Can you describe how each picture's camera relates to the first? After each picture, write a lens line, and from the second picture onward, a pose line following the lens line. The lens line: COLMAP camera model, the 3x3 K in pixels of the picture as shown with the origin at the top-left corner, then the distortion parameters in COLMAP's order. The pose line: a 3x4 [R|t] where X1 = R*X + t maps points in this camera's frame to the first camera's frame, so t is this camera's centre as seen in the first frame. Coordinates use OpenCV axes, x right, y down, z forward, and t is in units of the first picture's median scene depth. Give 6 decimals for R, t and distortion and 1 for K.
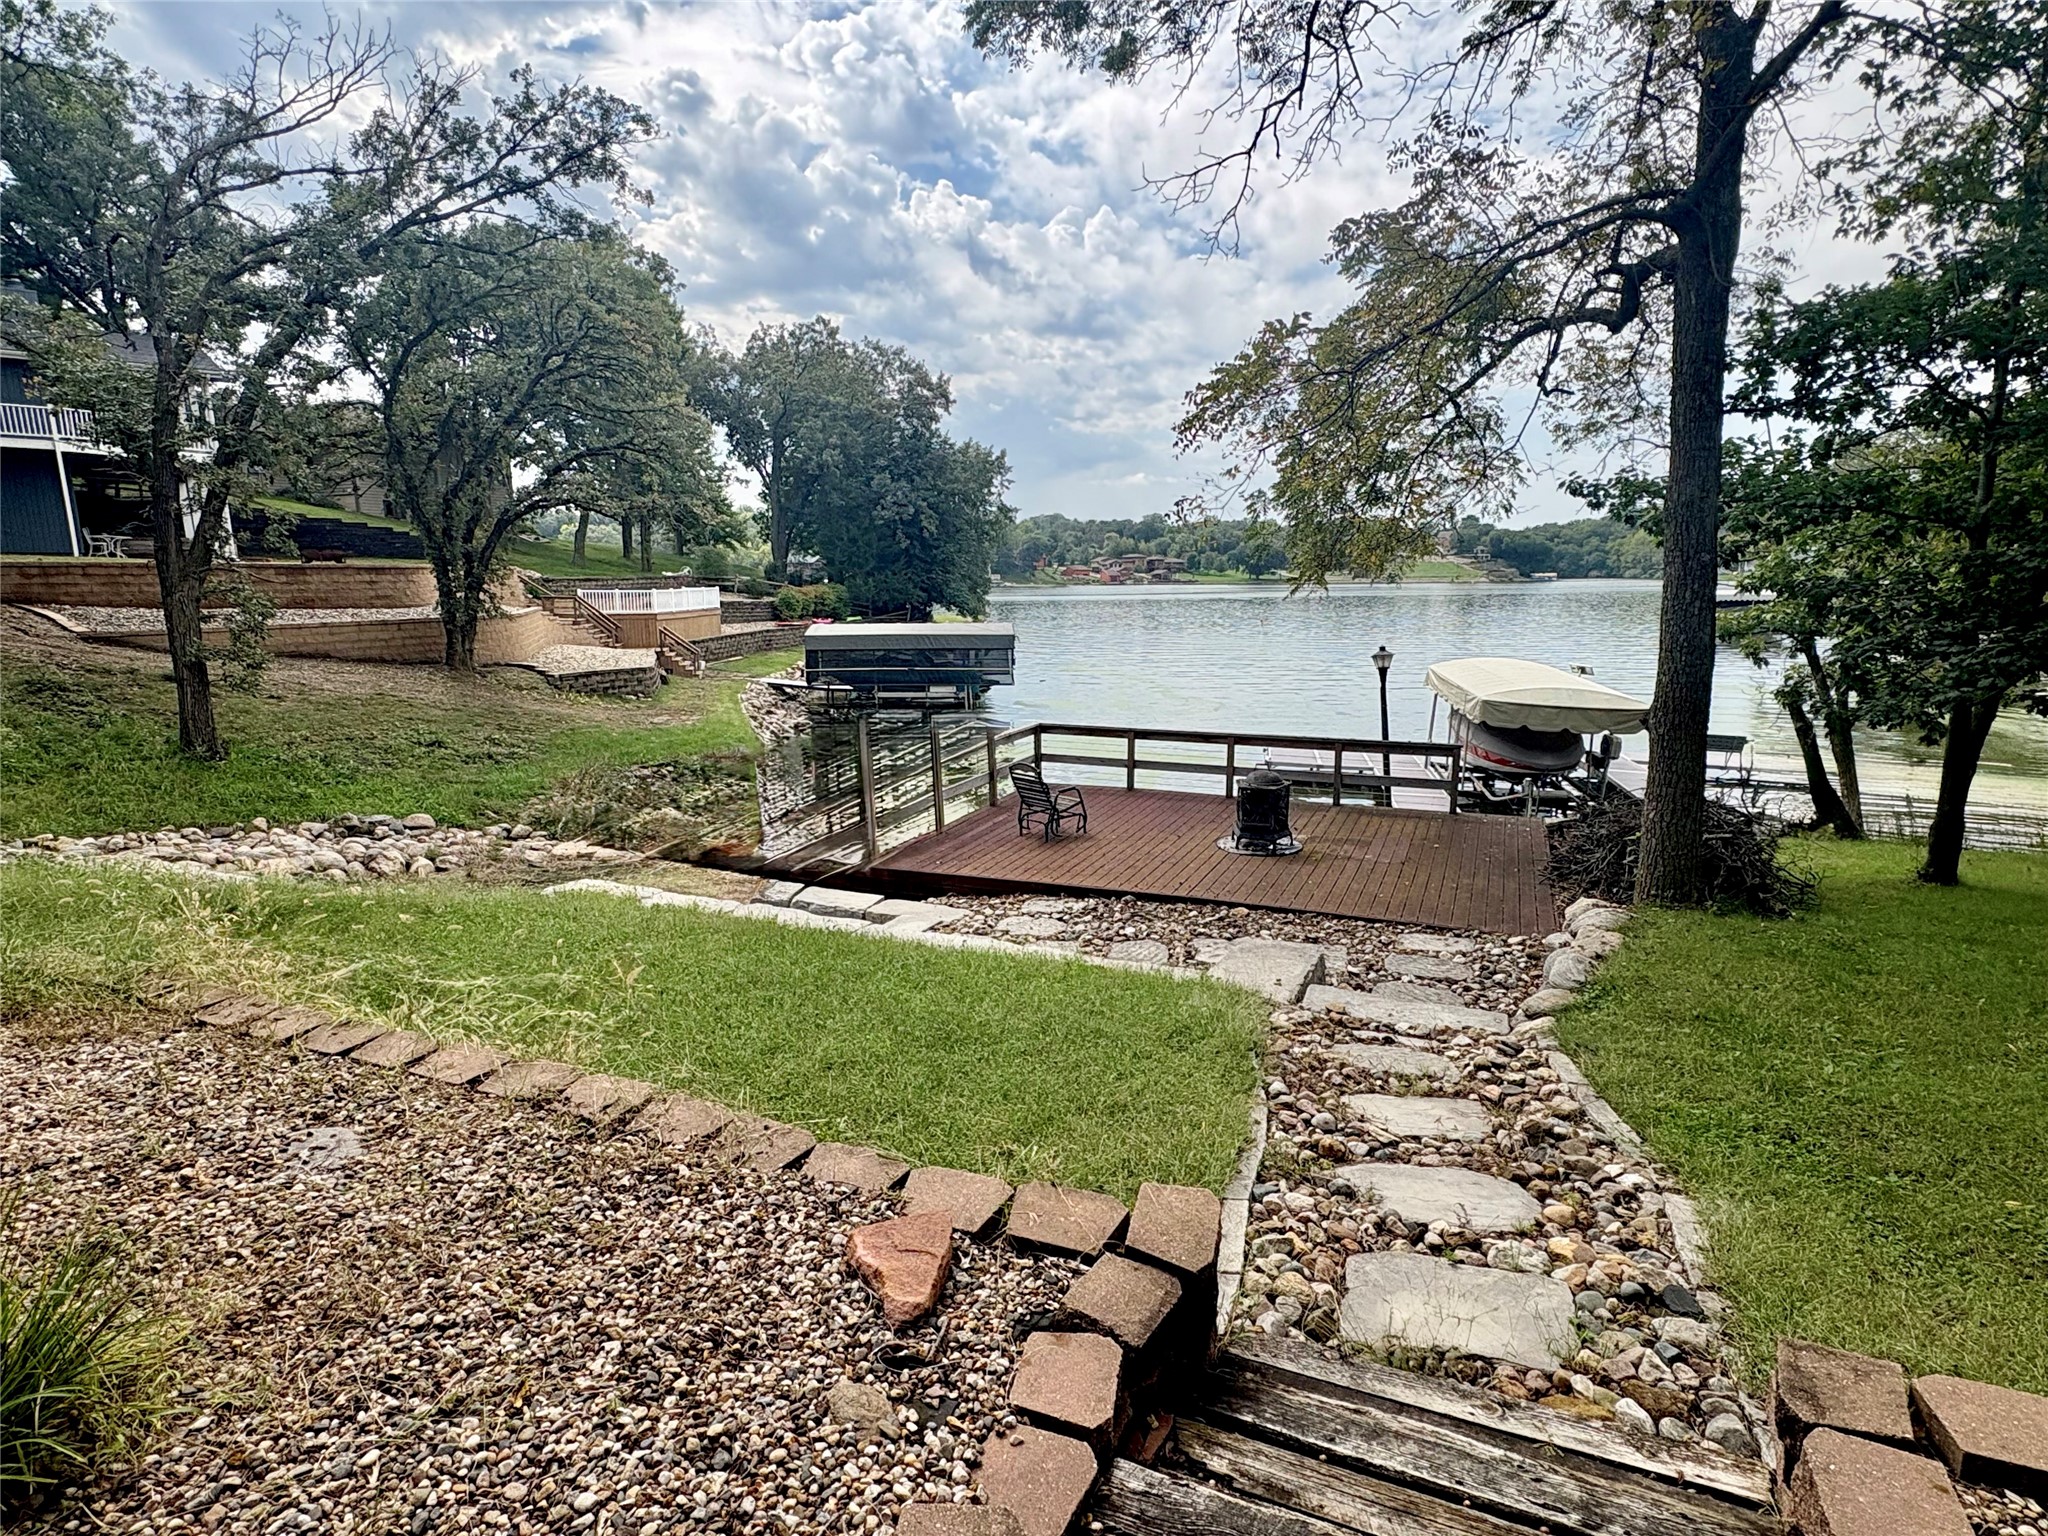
lens RADIAL K [[926.6, 0, 1021.9], [0, 926.6, 773.3], [0, 0, 1]] dist [0.001100, 0.000710]
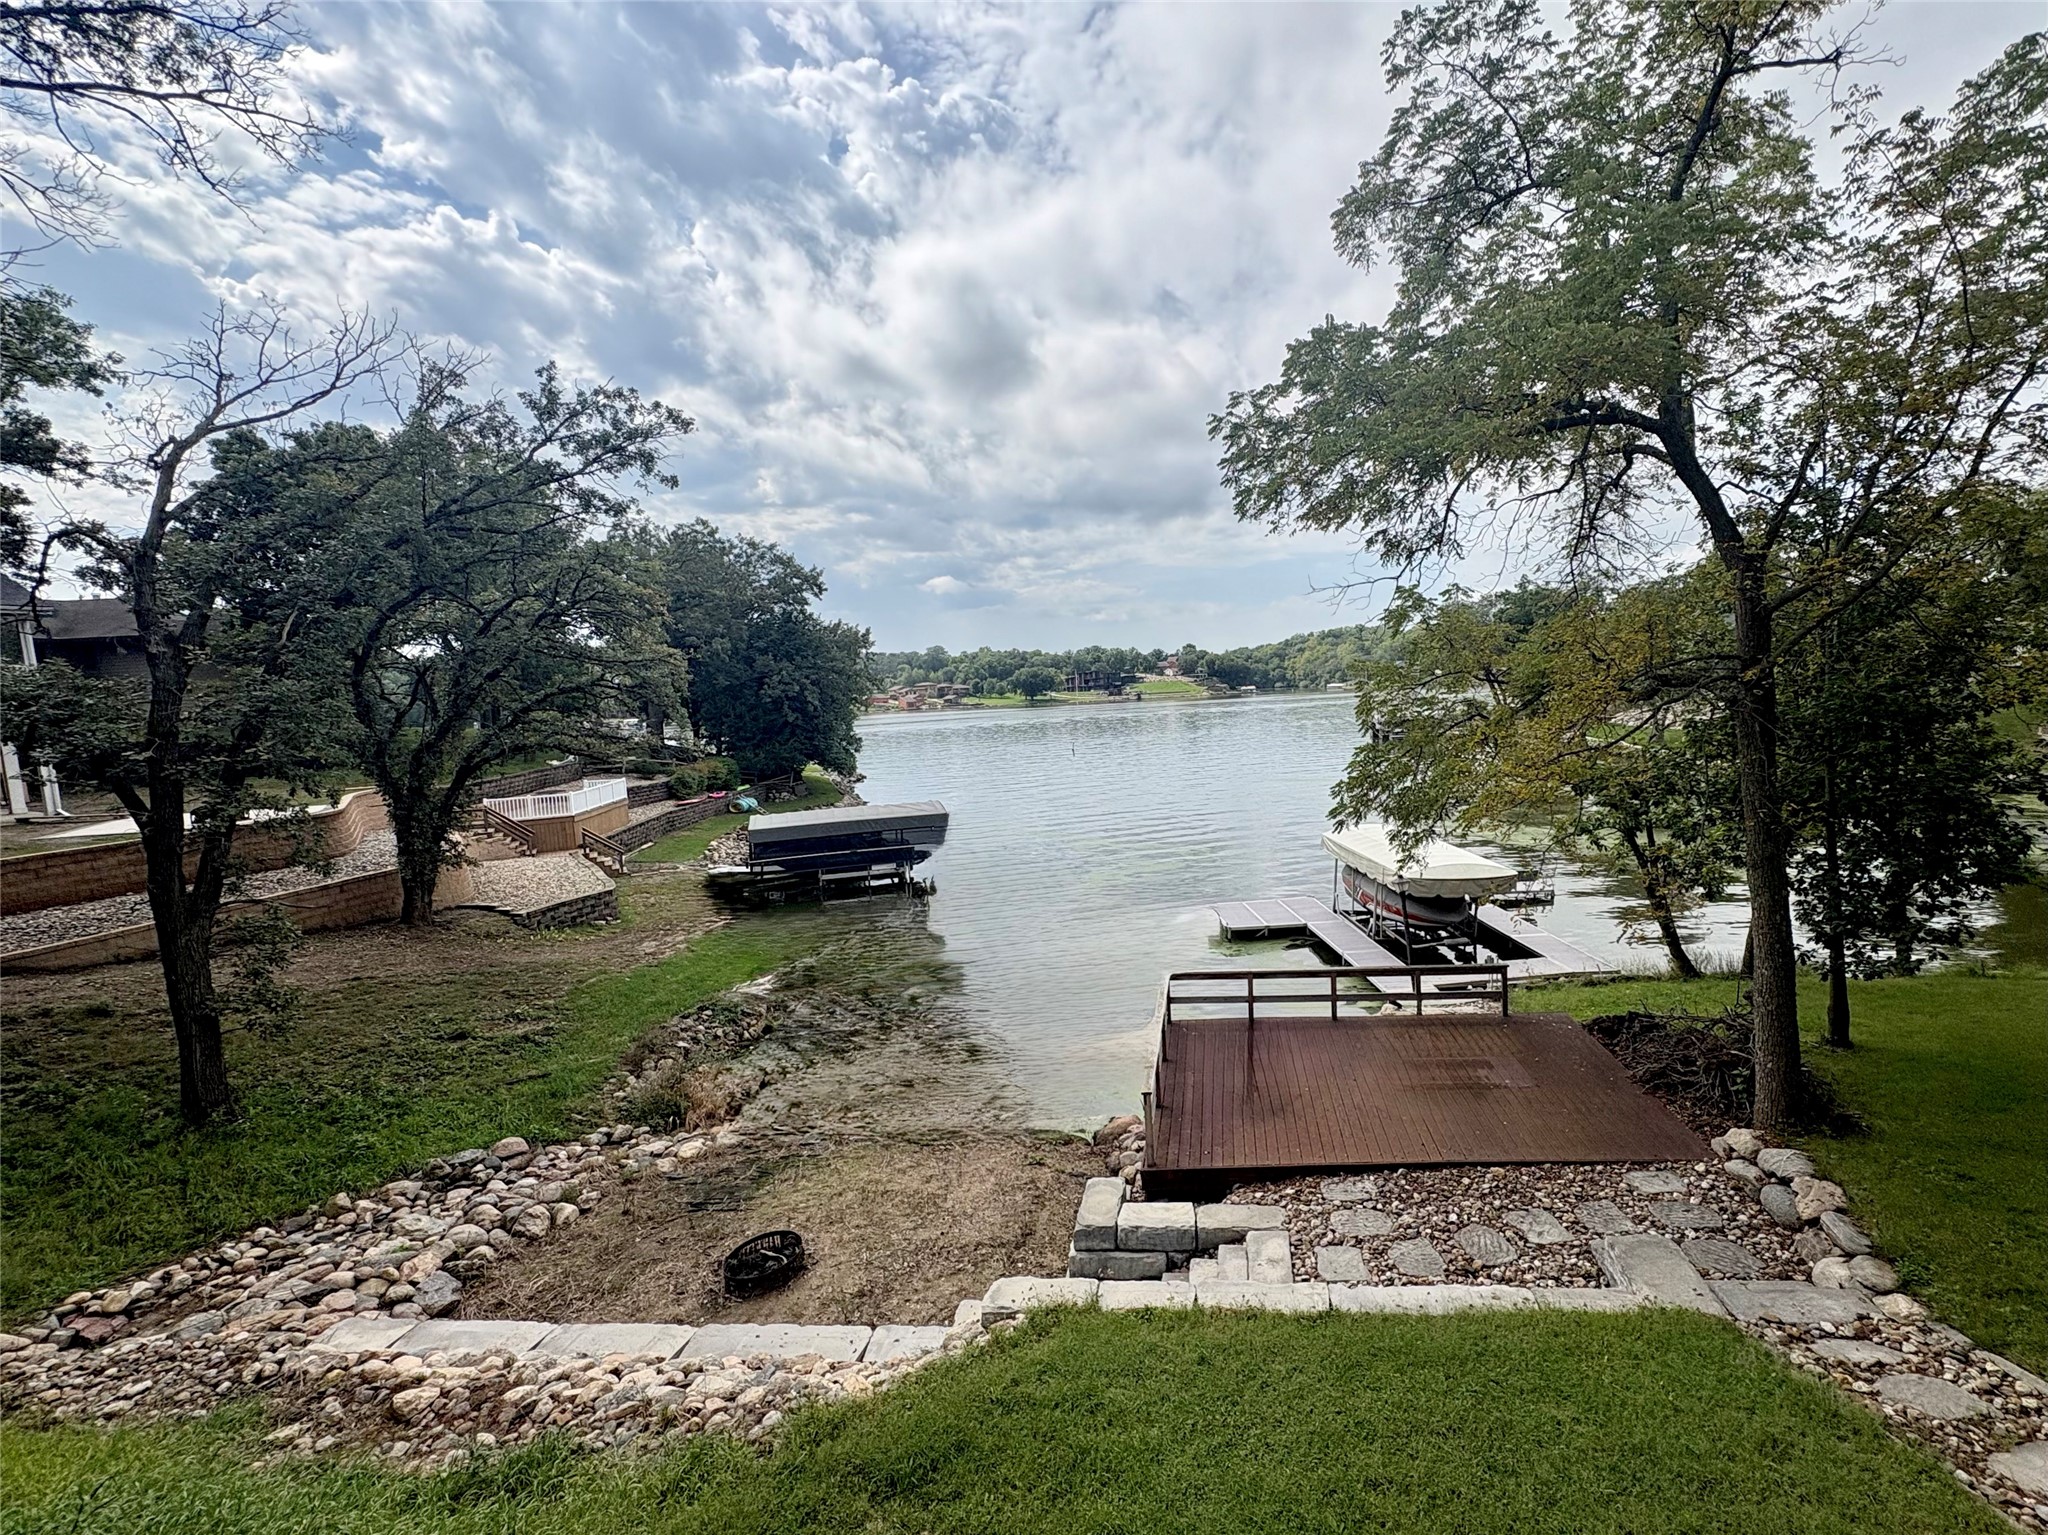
lens RADIAL K [[814.9, 0, 1026.0], [0, 814.9, 762.3], [0, 0, 1]] dist [-0.002729, 0.000279]
pose [[0.951016, -0.073377, 0.300308, -0.204541], [0.102392, 0.991356, -0.082030, -0.115756], [-0.291693, 0.108761, 0.950309, 0.015950]]
